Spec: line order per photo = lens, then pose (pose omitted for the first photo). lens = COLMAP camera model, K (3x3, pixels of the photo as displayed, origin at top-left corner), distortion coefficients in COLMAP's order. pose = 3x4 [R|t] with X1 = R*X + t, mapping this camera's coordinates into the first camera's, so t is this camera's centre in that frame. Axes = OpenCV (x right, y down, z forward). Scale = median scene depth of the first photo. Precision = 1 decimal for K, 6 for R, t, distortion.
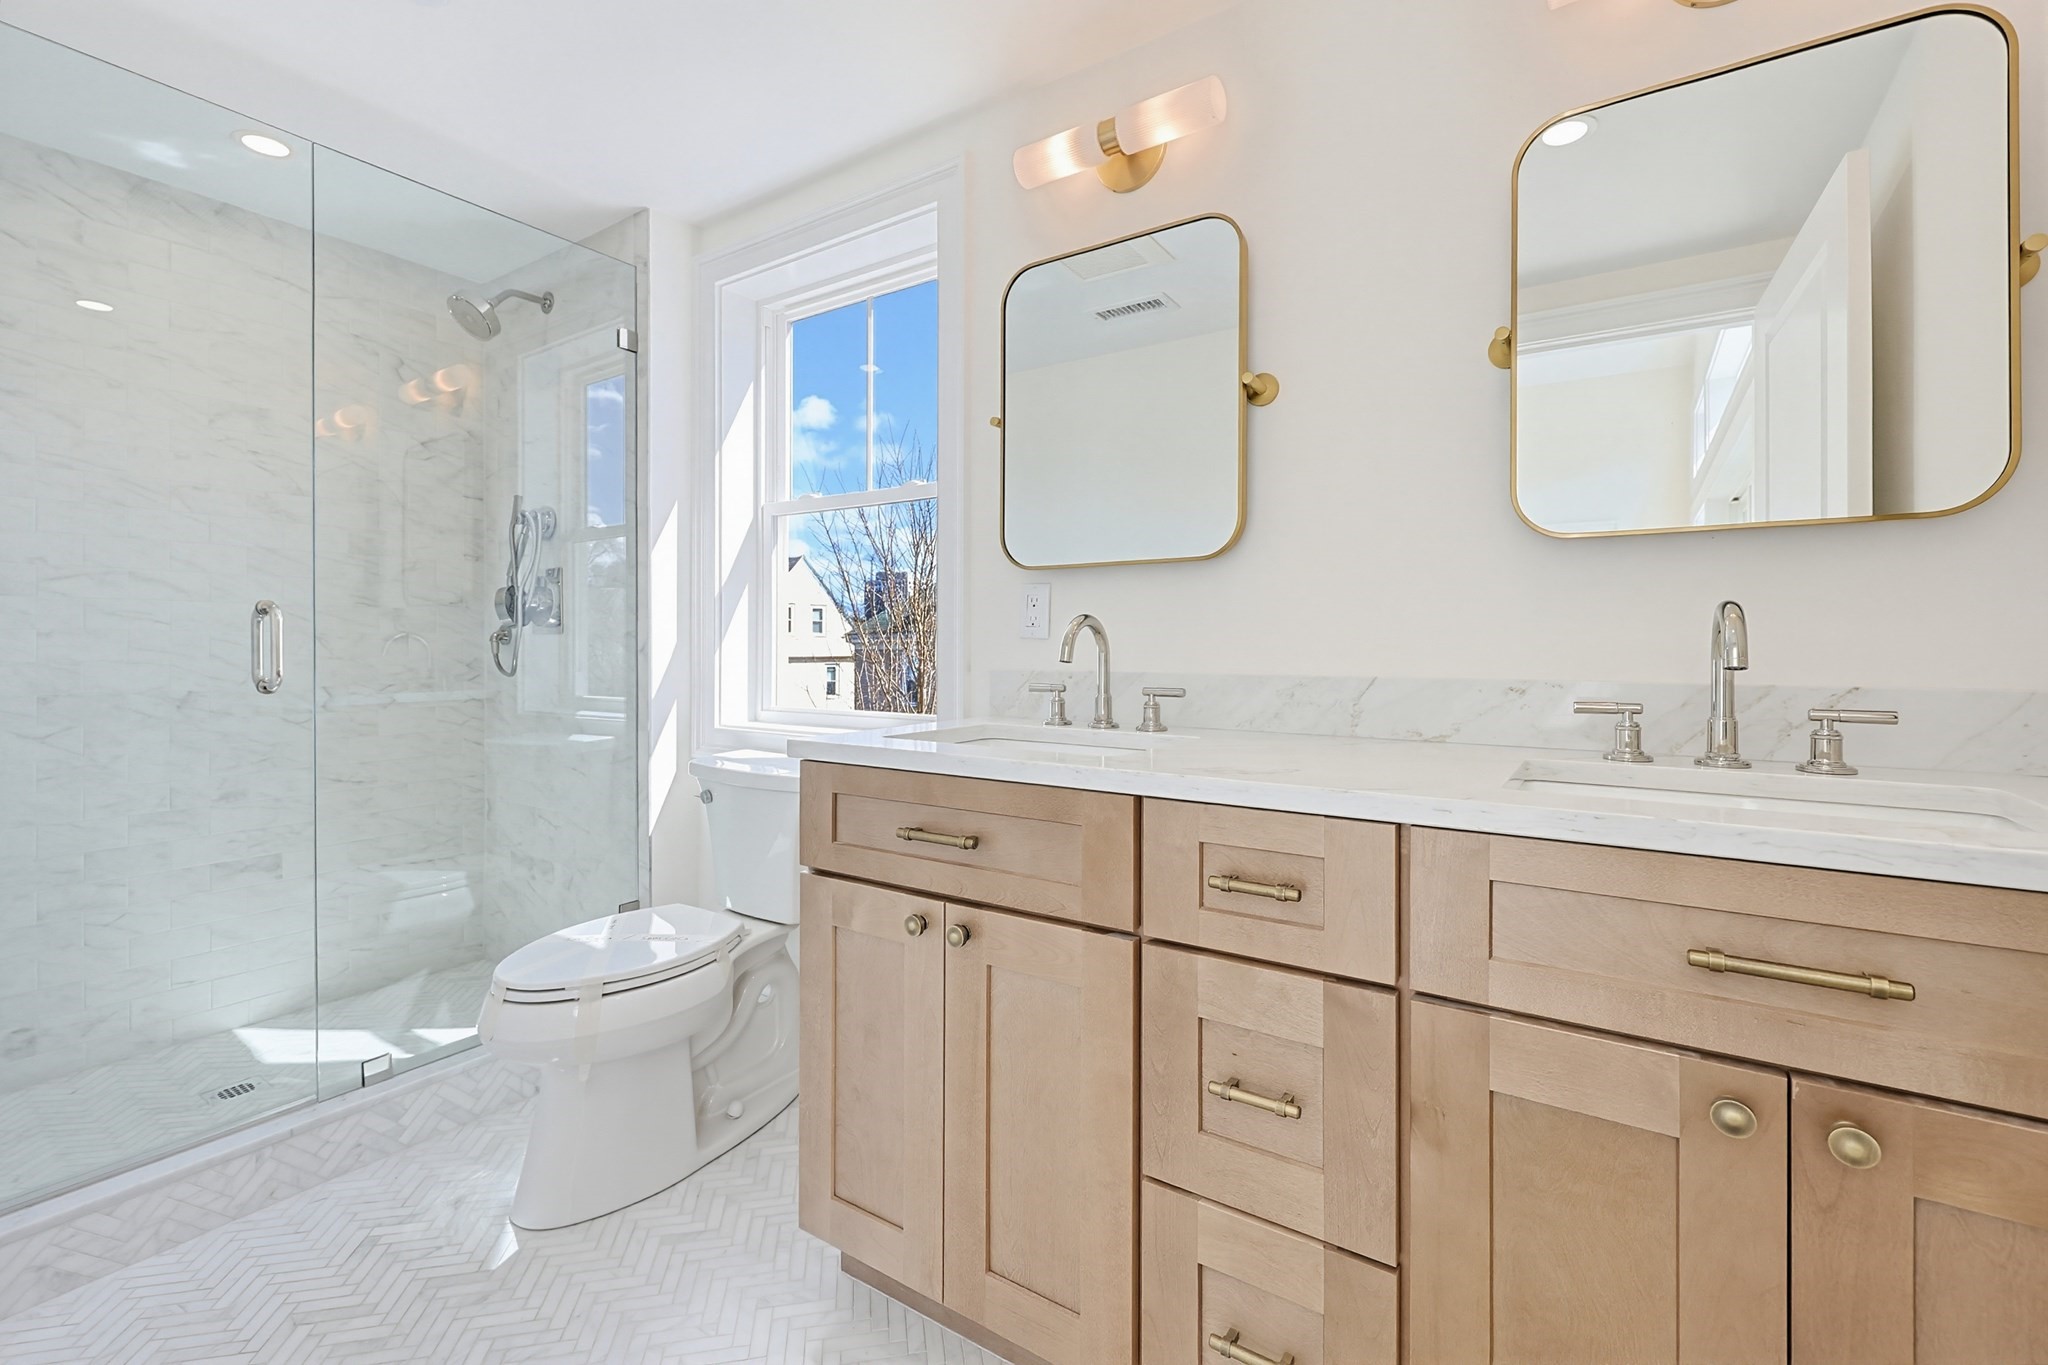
lens RADIAL K [[878.1, 0, 1024.2], [0, 878.1, 631.6], [0, 0, 1]] dist [0.002412, 0.000264]
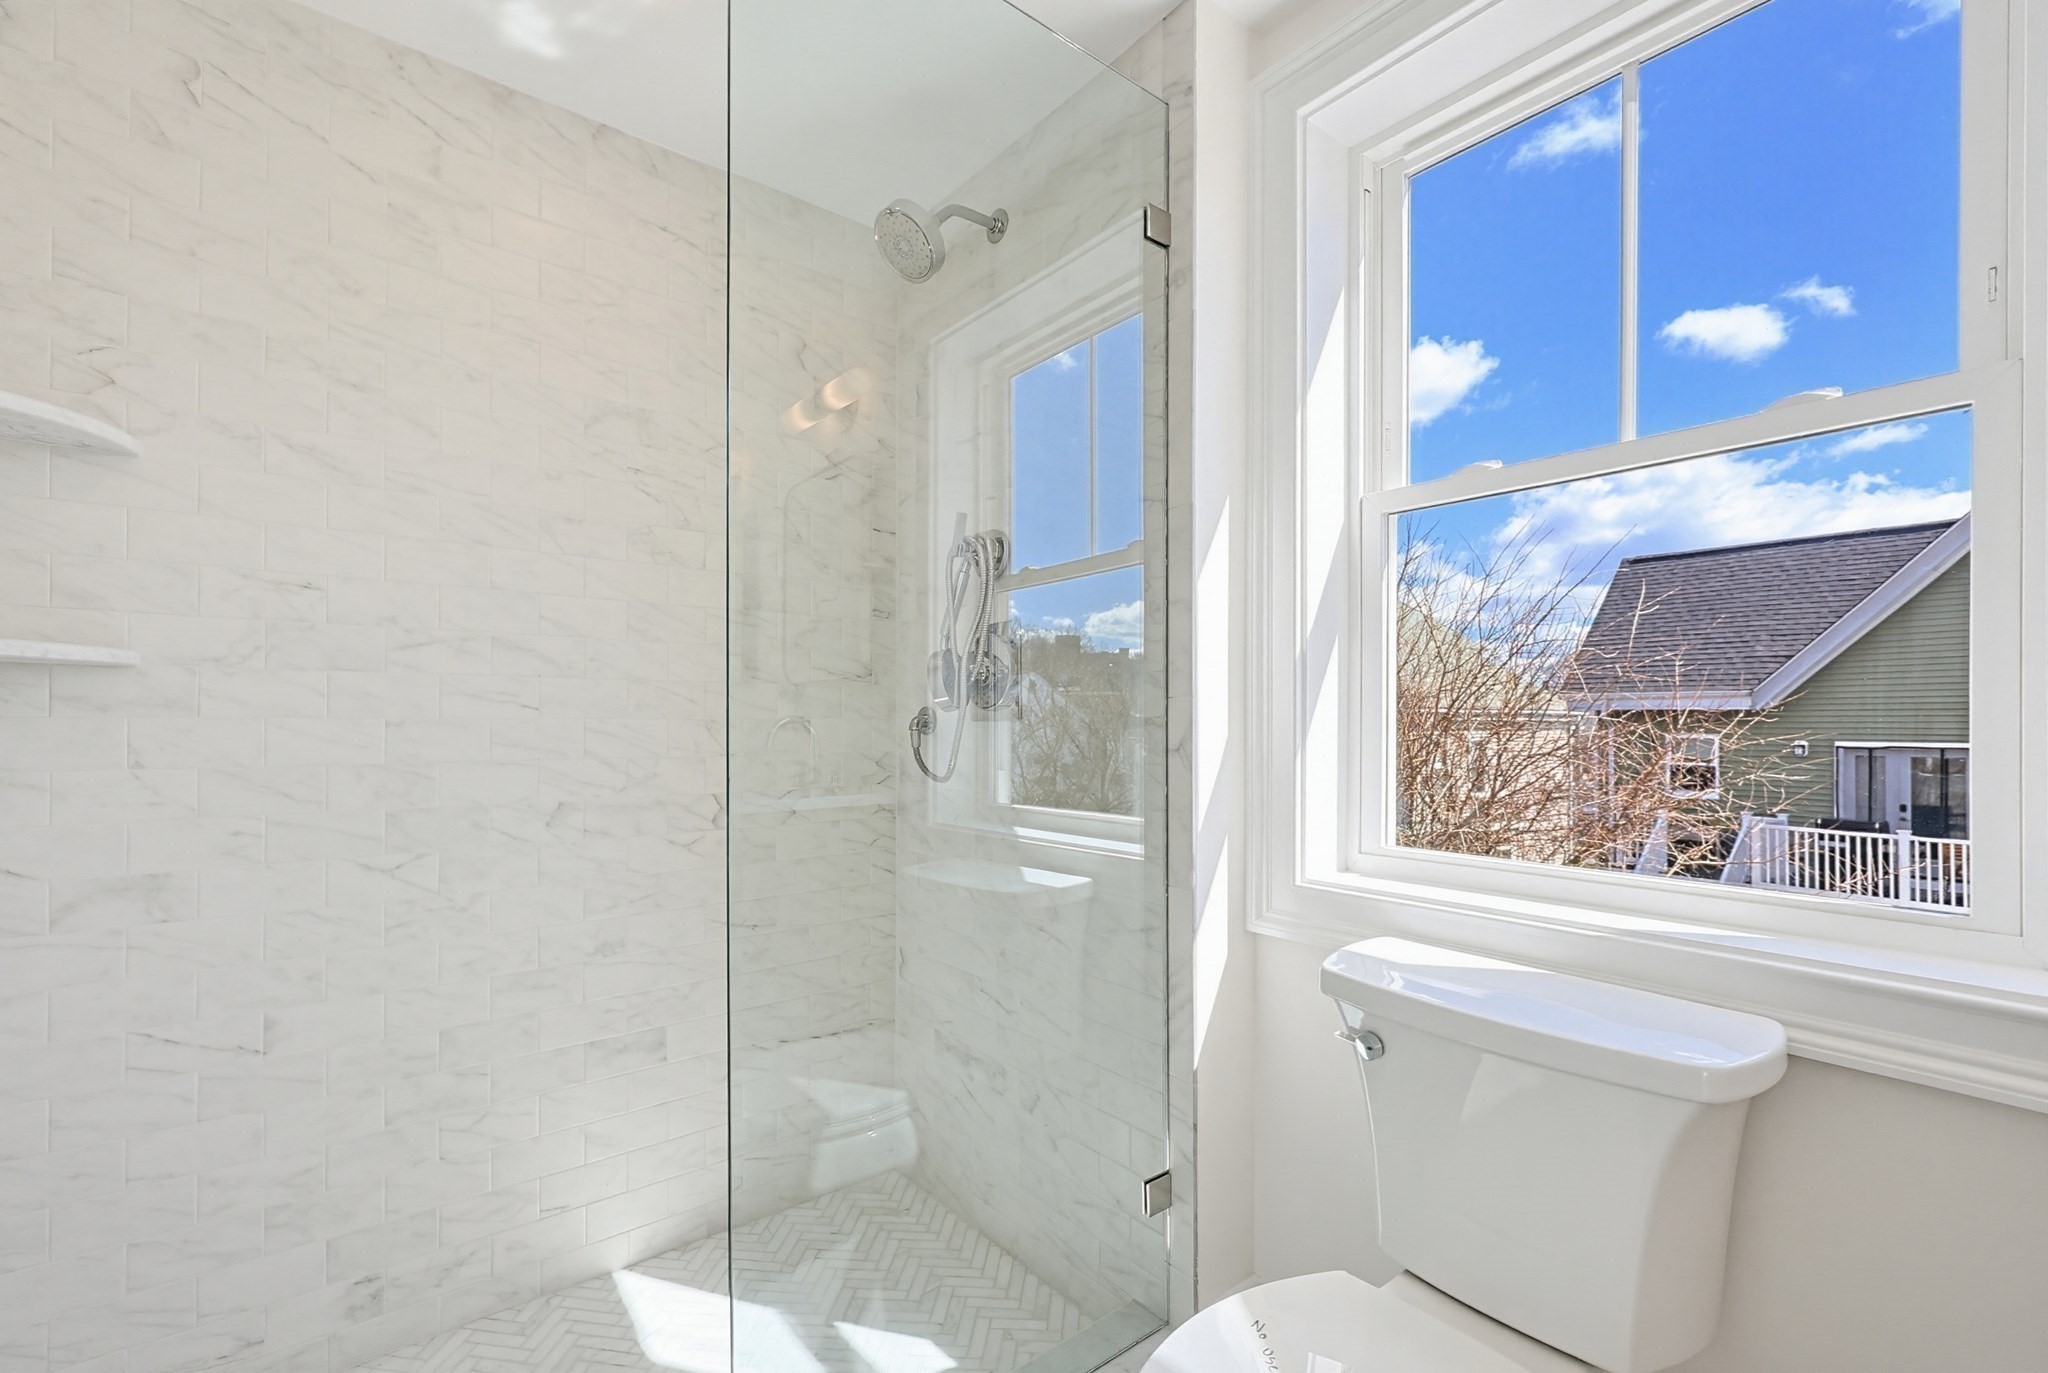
lens RADIAL K [[863.4, 0, 1024.0], [0, 863.4, 699.6], [0, 0, 1]] dist [0.002182, -0.000926]
pose [[0.957777, -0.007964, -0.287401, -0.366797], [0.004199, 0.999897, -0.013714, -0.004648], [0.287481, 0.011928, 0.957712, 0.413944]]
